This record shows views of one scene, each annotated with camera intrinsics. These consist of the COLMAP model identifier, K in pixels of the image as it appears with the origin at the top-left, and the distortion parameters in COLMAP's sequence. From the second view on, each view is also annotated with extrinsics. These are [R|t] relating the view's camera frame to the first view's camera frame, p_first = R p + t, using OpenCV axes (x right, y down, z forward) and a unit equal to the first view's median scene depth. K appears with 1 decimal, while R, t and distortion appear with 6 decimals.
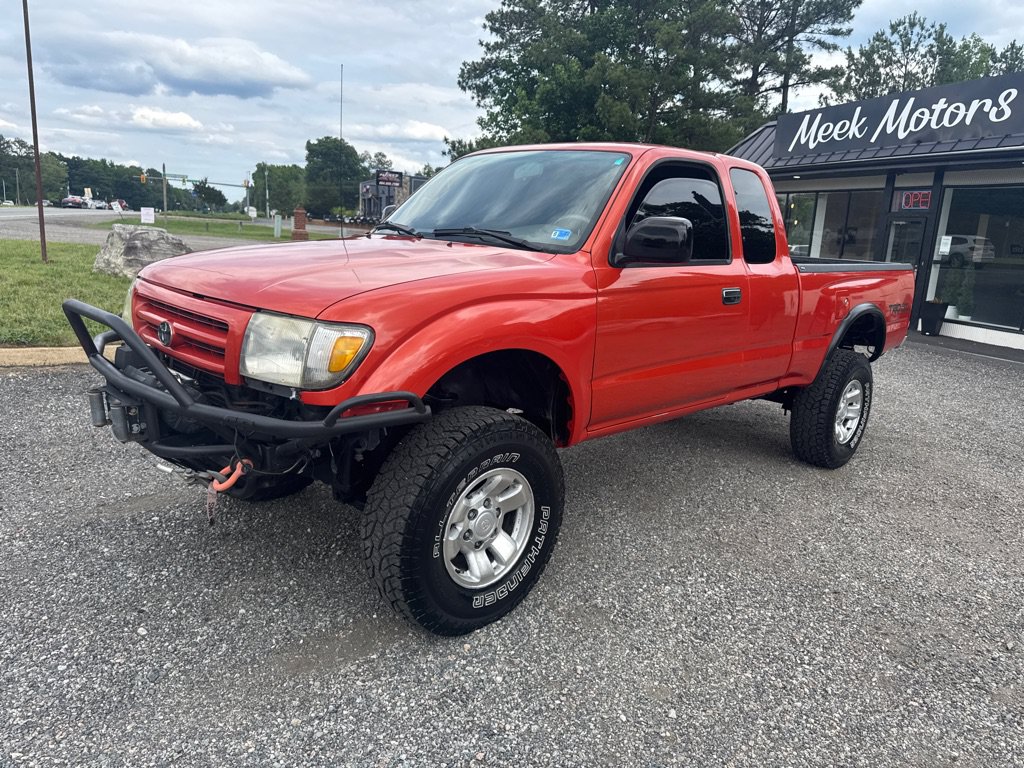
lens RADIAL K [[728.1, 0, 528.1], [0, 728.1, 389.0], [0, 0, 1]] dist [0.034331, -0.040529]
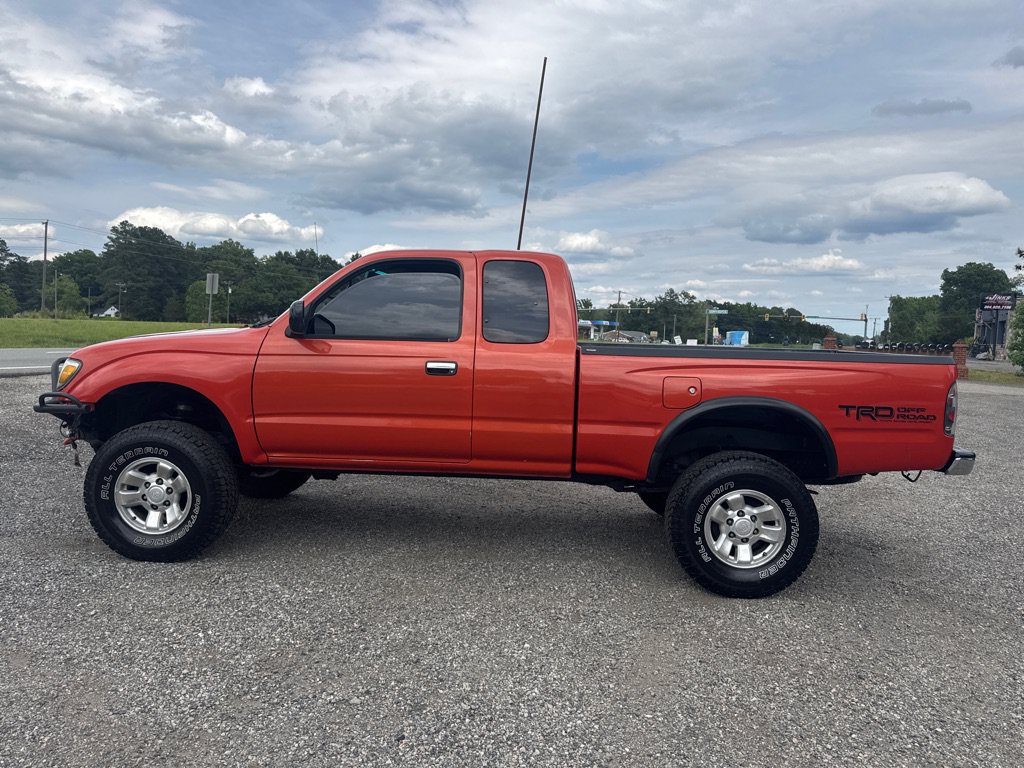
lens RADIAL K [[728.1, 0, 515.8], [0, 728.1, 389.0], [0, 0, 1]] dist [0.034331, -0.040529]
pose [[0.674956, 0.024572, -0.737448, 0.350683], [-0.156042, 0.981594, -0.110112, 0.003062], [0.721169, 0.189394, 0.666367, 0.097236]]
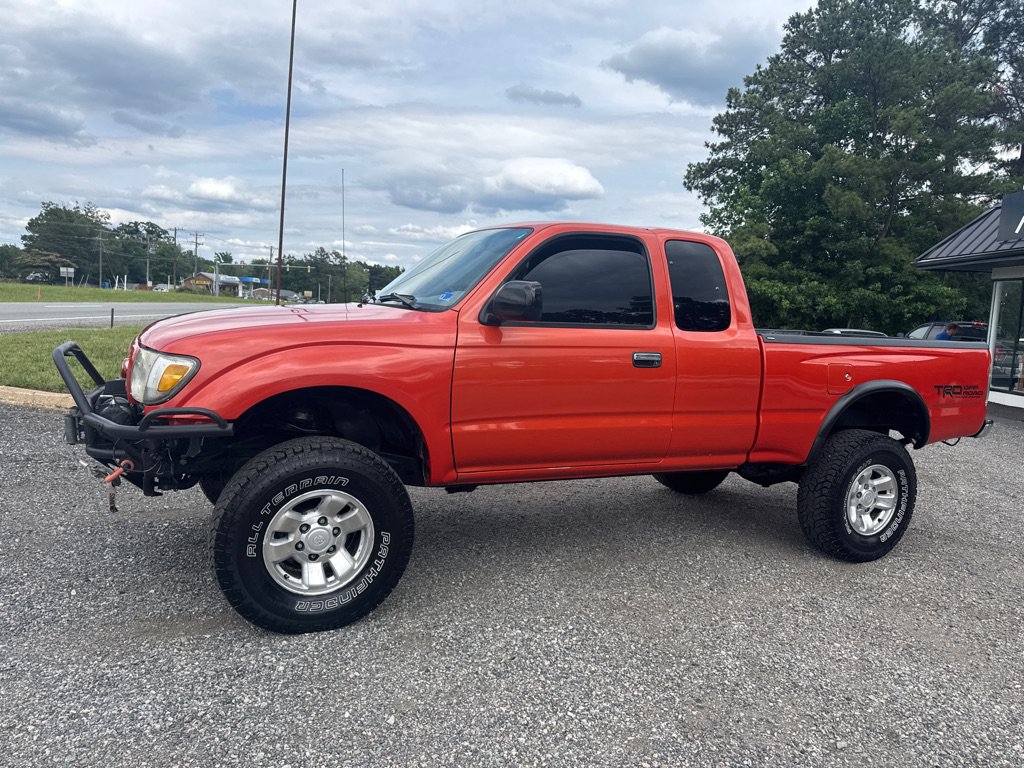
lens RADIAL K [[728.1, 0, 524.7], [0, 728.1, 391.0], [0, 0, 1]] dist [0.034331, -0.040529]
pose [[0.942867, 0.032623, -0.331569, 0.133216], [-0.073711, 0.990958, -0.112110, 0.012561], [0.324914, 0.130145, 0.936746, -0.002103]]
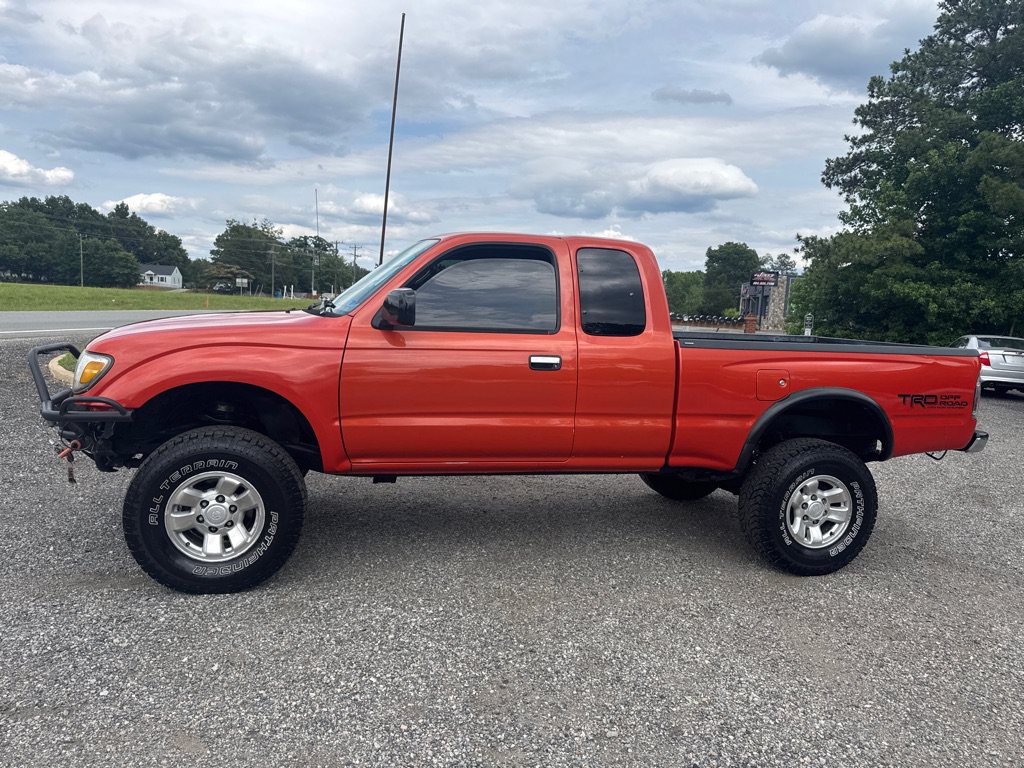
lens RADIAL K [[728.1, 0, 516.3], [0, 728.1, 393.8], [0, 0, 1]] dist [0.034331, -0.040529]
pose [[0.853376, 0.048666, -0.519019, 0.233544], [-0.114895, 0.988708, -0.096206, 0.007174], [0.508476, 0.141733, 0.849331, 0.023019]]
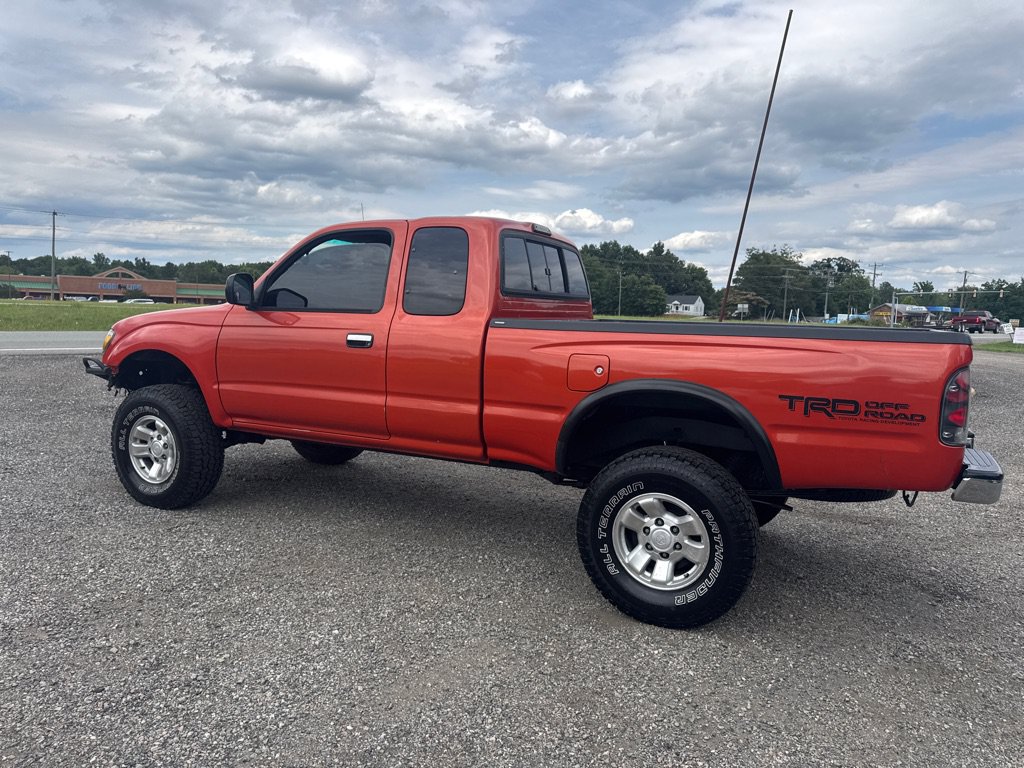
lens RADIAL K [[728.1, 0, 510.8], [0, 728.1, 376.6], [0, 0, 1]] dist [0.034331, -0.040529]
pose [[0.314919, 0.039149, -0.948311, 0.415000], [-0.218627, 0.975272, -0.032341, -0.026214], [0.923595, 0.217511, 0.315691, 0.255709]]
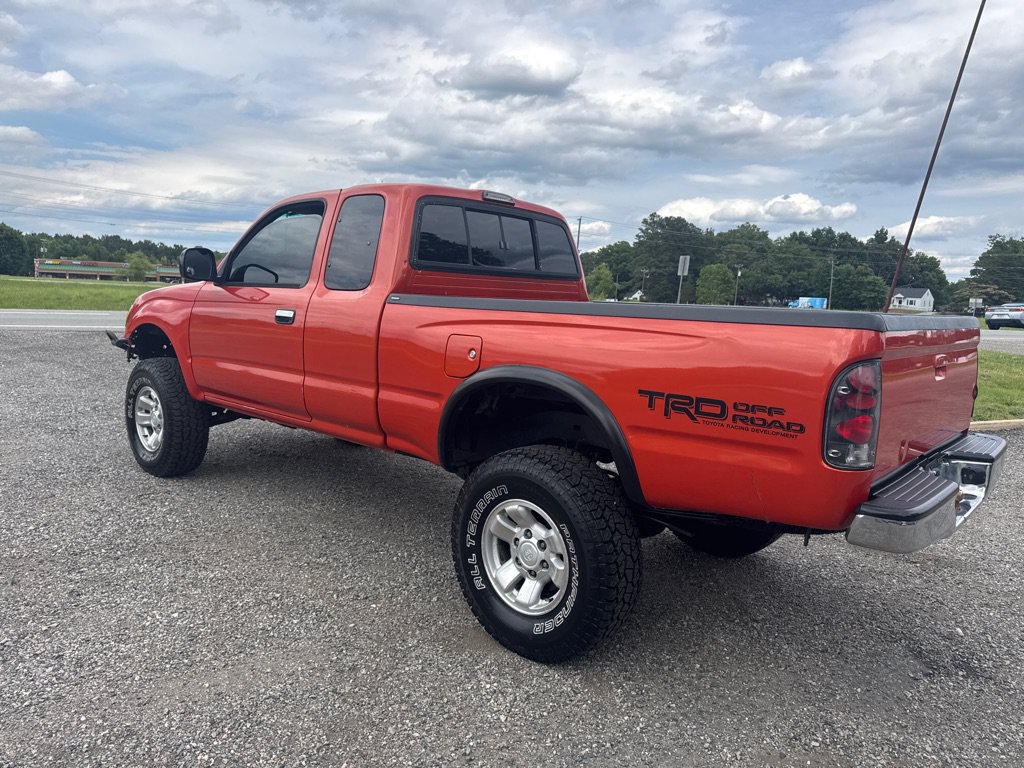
lens RADIAL K [[728.1, 0, 510.0], [0, 728.1, 370.0], [0, 0, 1]] dist [0.034331, -0.040529]
pose [[0.051183, 0.049157, -0.997479, 0.404456], [-0.255781, 0.966119, 0.034486, -0.051275], [0.965379, 0.253371, 0.062023, 0.372590]]
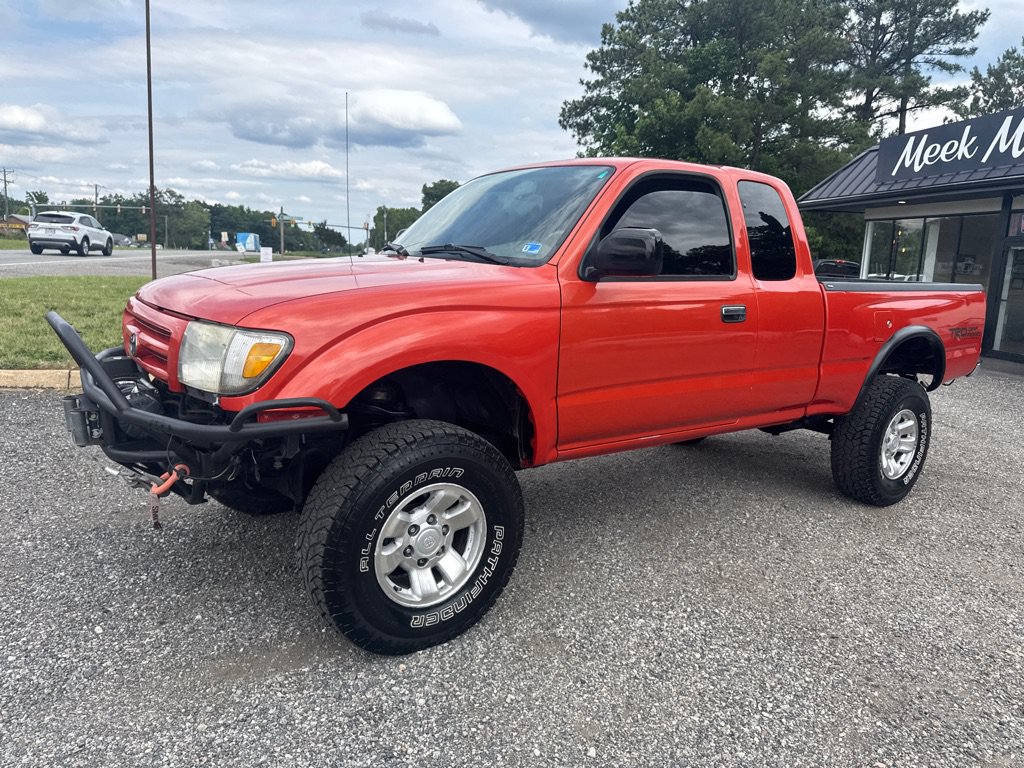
lens RADIAL K [[728.1, 0, 527.0], [0, 728.1, 394.4], [0, 0, 1]] dist [0.034331, -0.040529]
pose [[0.989022, 0.012814, -0.147212, 0.045199], [-0.018766, 0.999058, -0.039116, 0.005396], [0.146573, 0.041449, 0.988331, 0.009978]]
